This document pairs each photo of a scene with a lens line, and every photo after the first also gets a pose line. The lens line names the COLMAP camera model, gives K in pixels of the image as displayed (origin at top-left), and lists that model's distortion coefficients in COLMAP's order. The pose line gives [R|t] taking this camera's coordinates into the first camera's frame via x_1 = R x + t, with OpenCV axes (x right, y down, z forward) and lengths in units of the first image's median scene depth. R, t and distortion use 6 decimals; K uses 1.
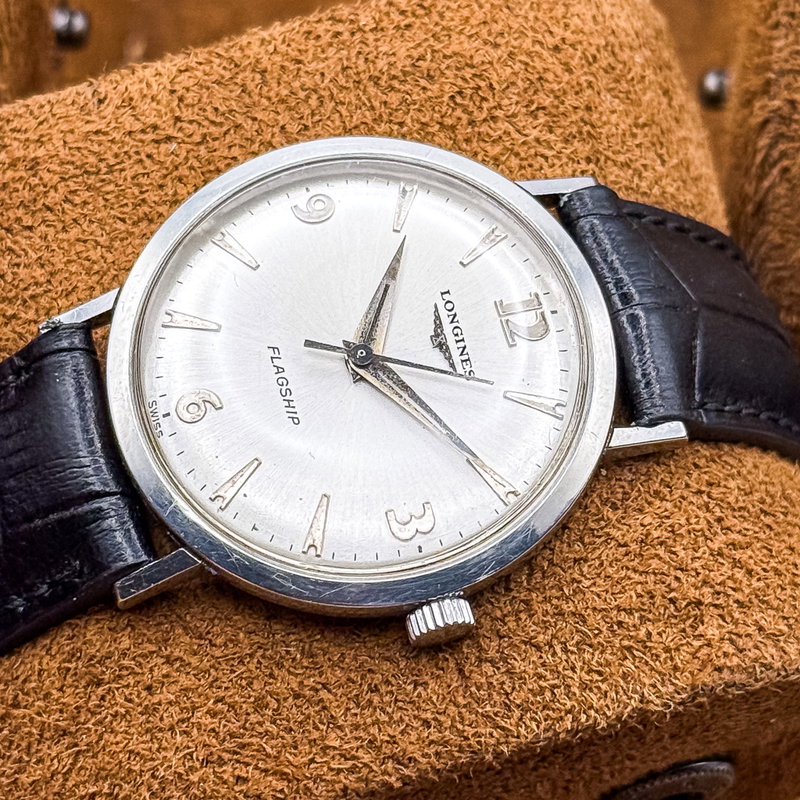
lens RADIAL K [[3050.3, 0, 405.2], [0, 3050.3, 406.0], [0, 0, 1]] dist [0.184664, 0.000000]
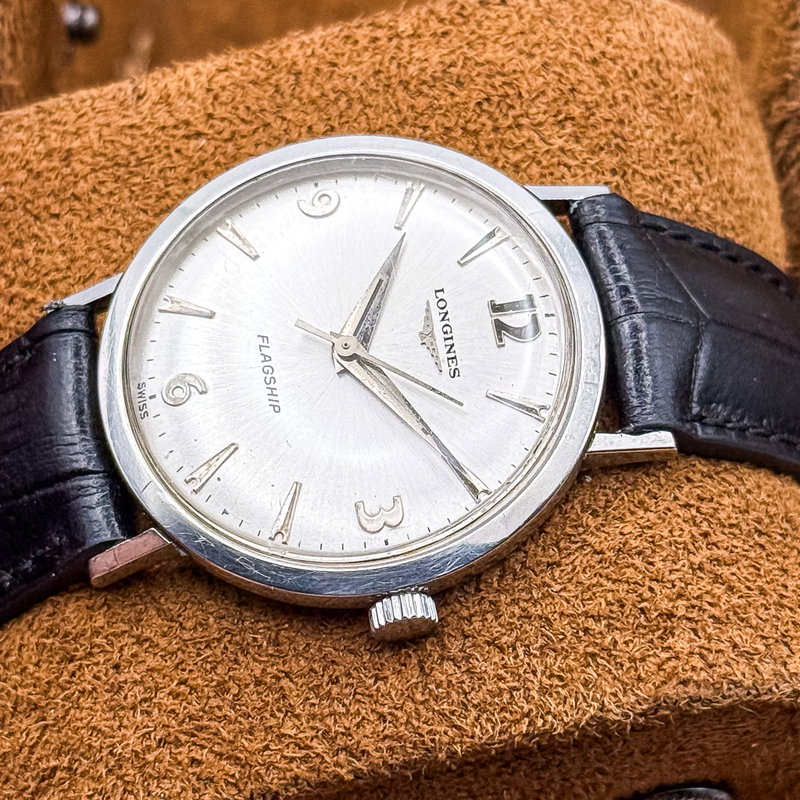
lens RADIAL K [[3050.3, 0, 394.1], [0, 3050.3, 396.2], [0, 0, 1]] dist [0.184664, 0.000000]
pose [[0.987875, 0.048545, -0.147466, 0.148614], [-0.055484, 0.997520, -0.043316, 0.041598], [0.144997, 0.050973, 0.988118, 0.014613]]
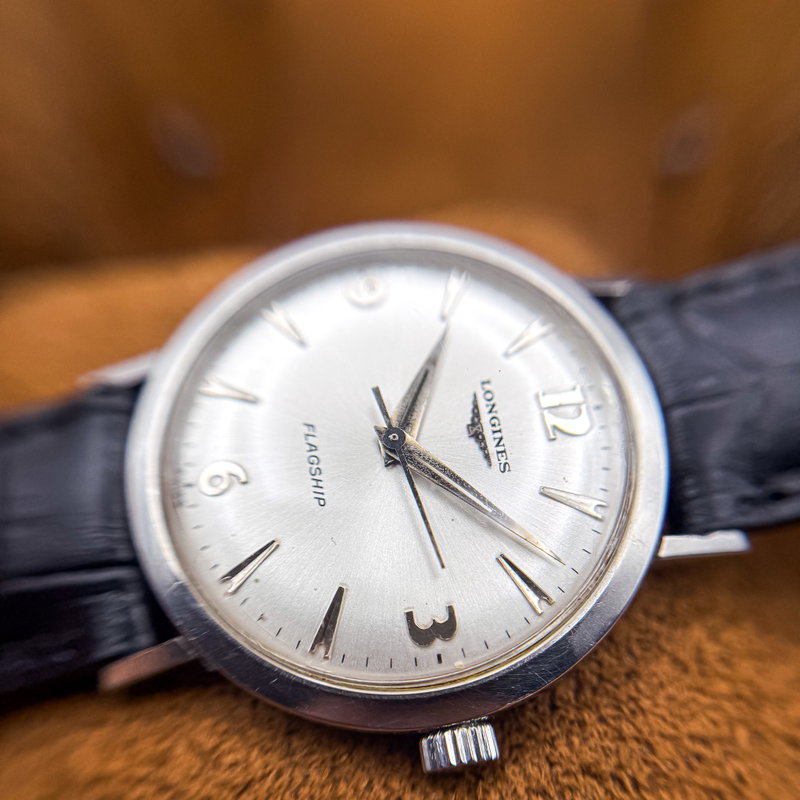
lens RADIAL K [[808.4, 0, 400.9], [0, 808.4, 438.3], [0, 0, 1]] dist [0.398753, 0.000000]
pose [[0.993643, 0.069626, -0.088466, 0.010527], [-0.070061, 0.997541, -0.001820, -0.016556], [0.088121, 0.008007, 0.996078, 0.738058]]
